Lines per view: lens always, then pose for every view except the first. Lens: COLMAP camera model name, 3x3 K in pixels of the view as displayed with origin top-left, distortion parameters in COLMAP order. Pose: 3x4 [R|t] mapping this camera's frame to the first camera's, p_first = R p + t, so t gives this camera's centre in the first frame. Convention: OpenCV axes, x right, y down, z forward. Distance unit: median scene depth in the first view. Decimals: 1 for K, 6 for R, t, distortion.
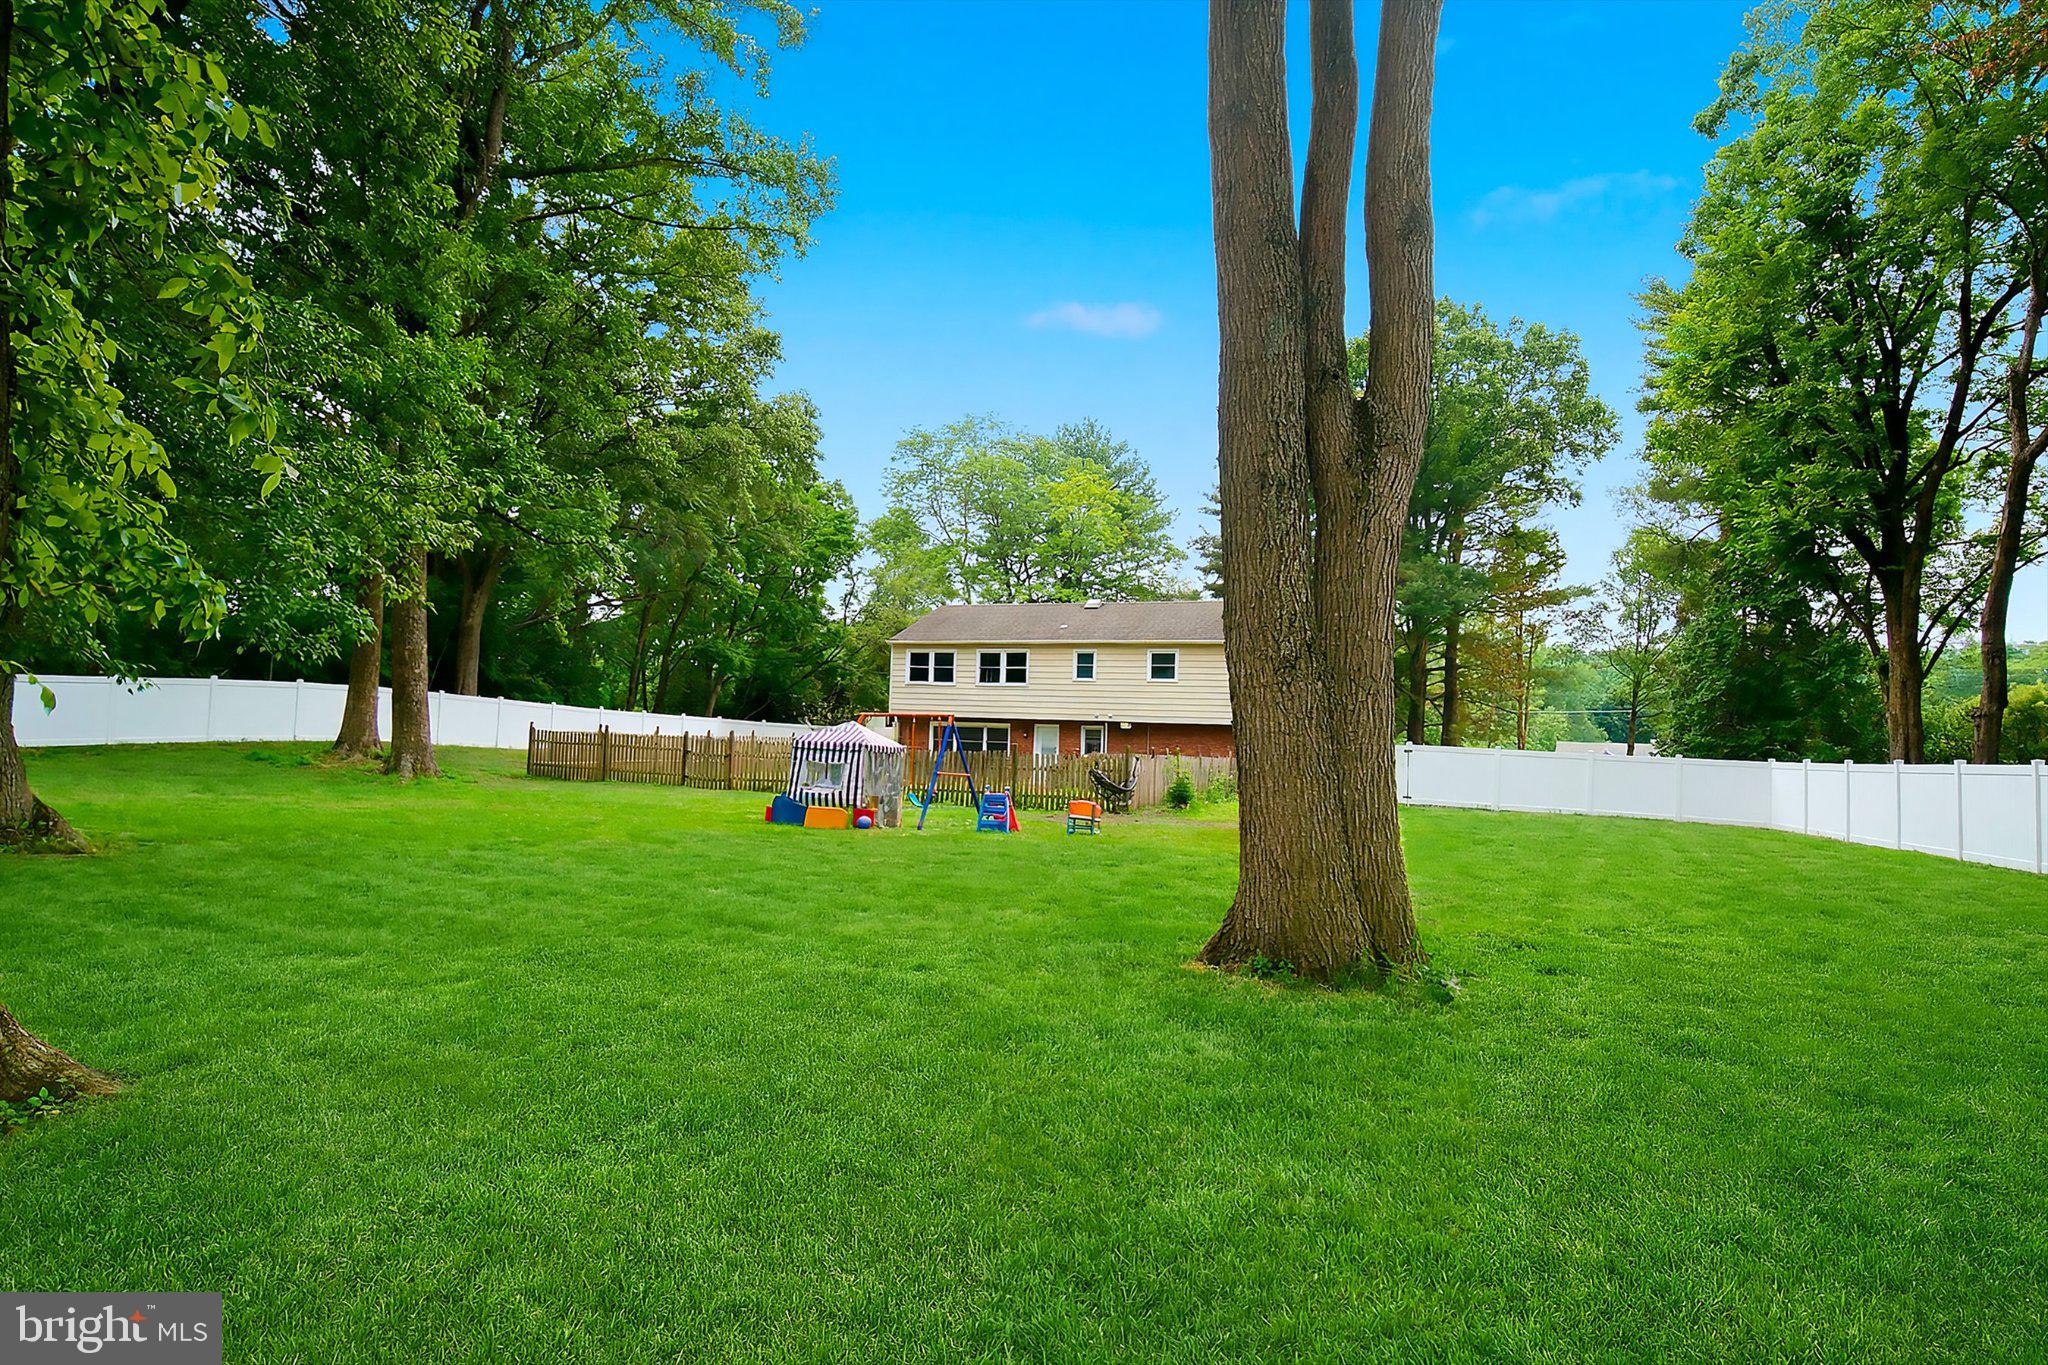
lens RADIAL K [[992.7, 0, 1024.0], [0, 992.7, 682.5], [0, 0, 1]] dist [-0.000228, -0.000114]
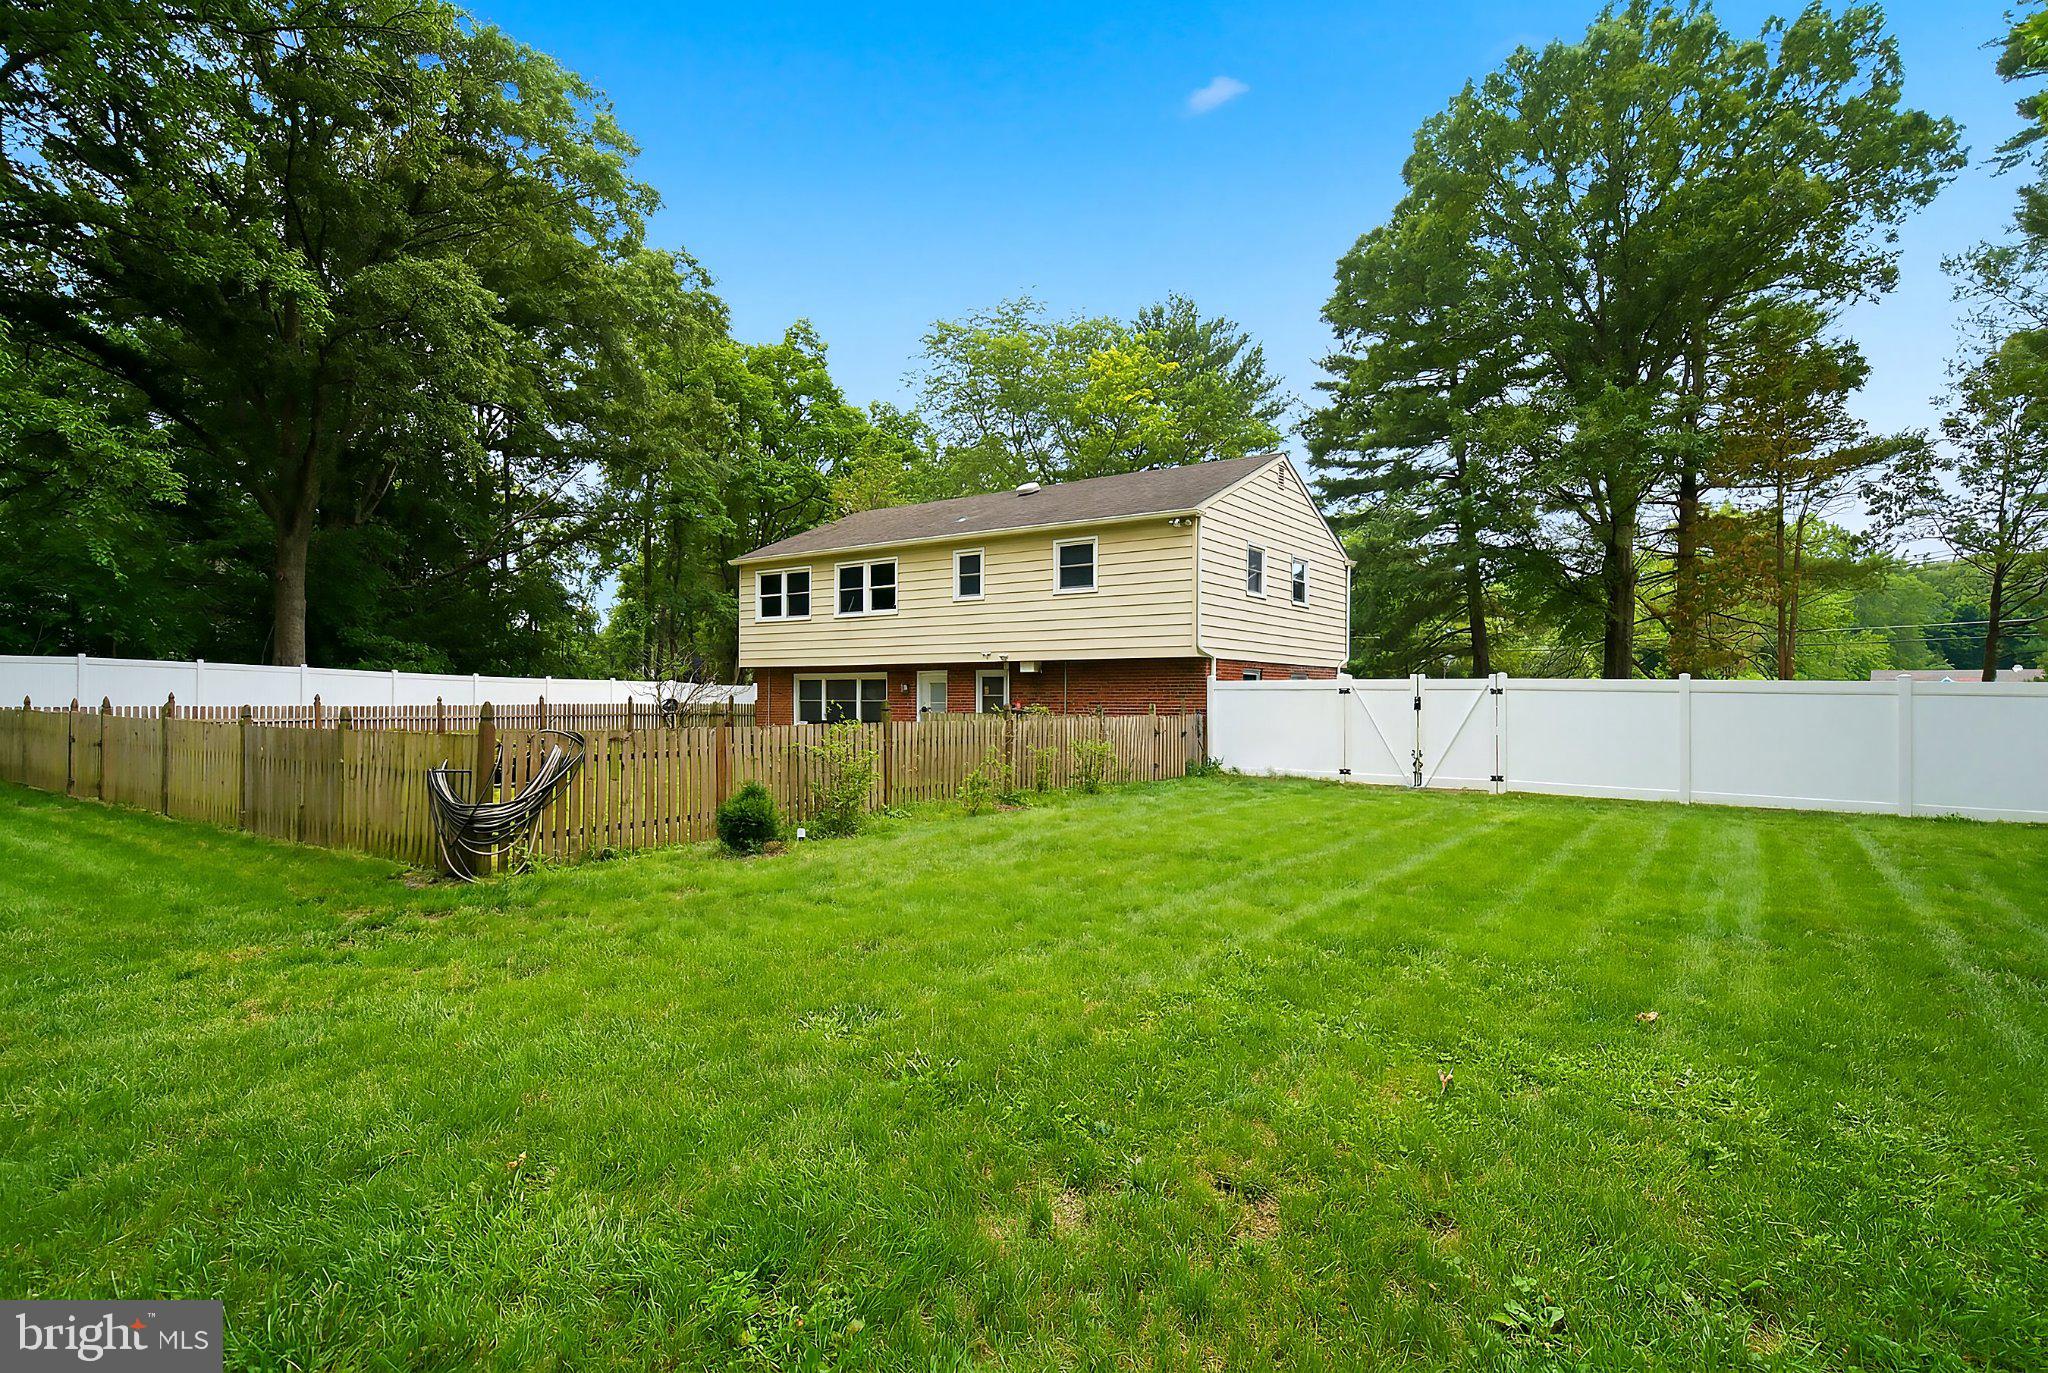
lens RADIAL K [[967.3, 0, 1032.7], [0, 967.3, 690.6], [0, 0, 1]] dist [0.000195, 0.000049]
pose [[0.974316, -0.036204, -0.222254, 0.226250], [0.047770, 0.997757, 0.046884, 0.028164], [0.220058, -0.056297, 0.973861, 0.389859]]
